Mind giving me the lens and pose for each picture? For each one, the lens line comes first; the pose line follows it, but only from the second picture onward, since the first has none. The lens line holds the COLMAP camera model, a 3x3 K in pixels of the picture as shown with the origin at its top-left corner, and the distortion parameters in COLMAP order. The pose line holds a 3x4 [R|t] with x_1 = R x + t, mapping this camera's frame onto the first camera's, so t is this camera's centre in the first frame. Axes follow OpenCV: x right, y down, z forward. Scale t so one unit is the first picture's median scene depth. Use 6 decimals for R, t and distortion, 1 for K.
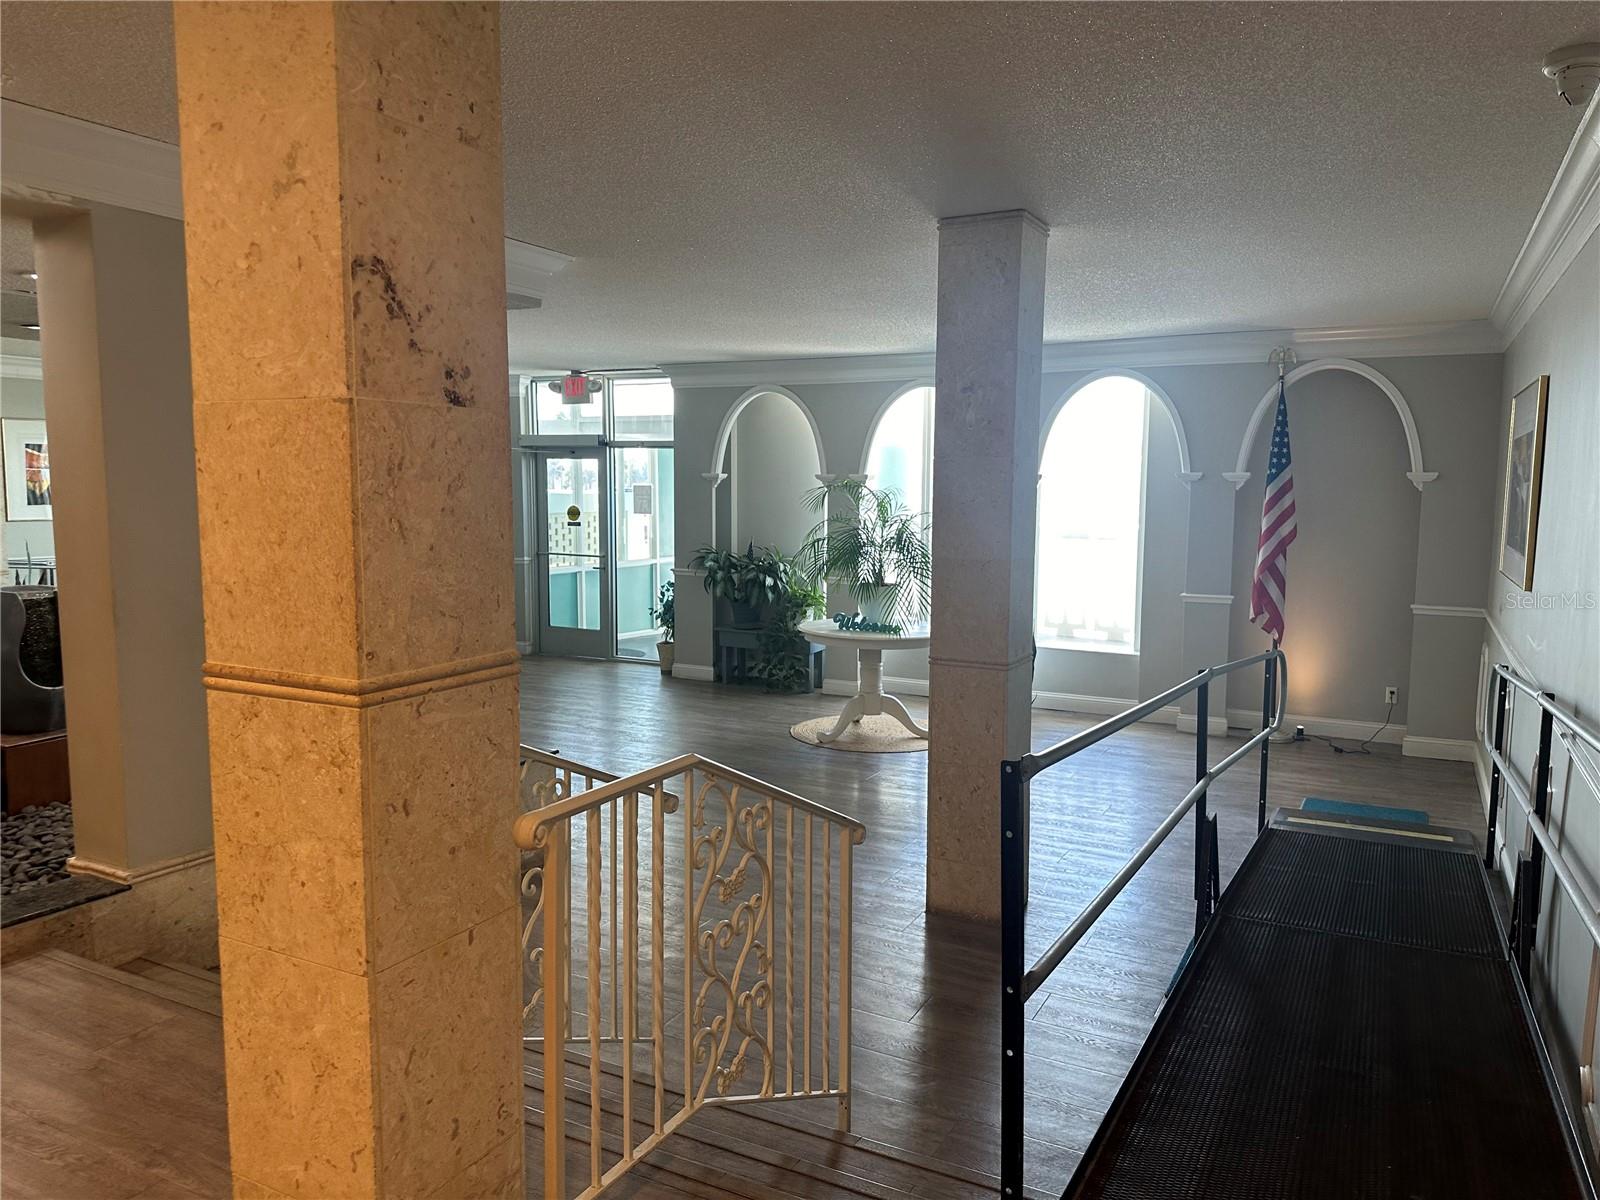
lens RADIAL K [[1113.0, 0, 799.7], [0, 1113.0, 611.2], [0, 0, 1]] dist [0.082351, -0.002451]
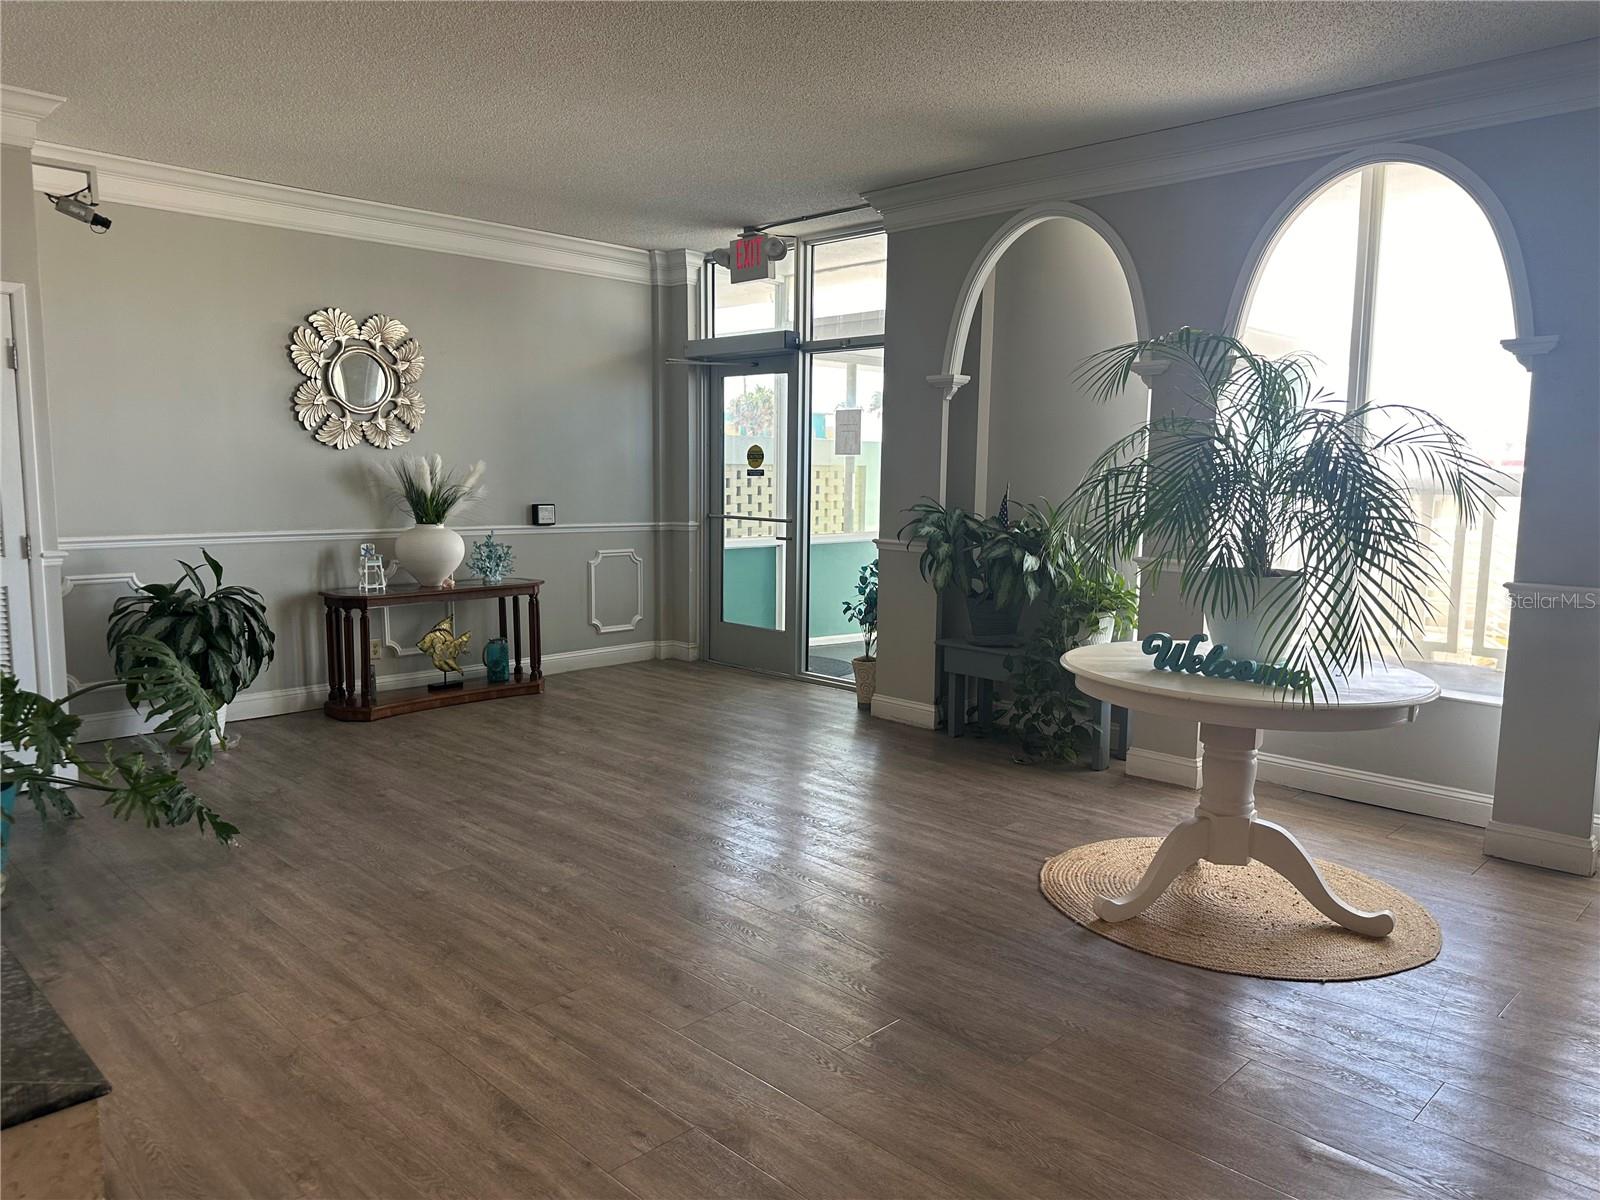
lens RADIAL K [[1113.0, 0, 799.7], [0, 1113.0, 611.2], [0, 0, 1]] dist [0.082351, -0.002451]
pose [[0.957896, 0.041339, -0.284125, 0.020401], [-0.038767, 0.999141, 0.014671, -0.006349], [0.284488, -0.003038, 0.958675, 0.419302]]
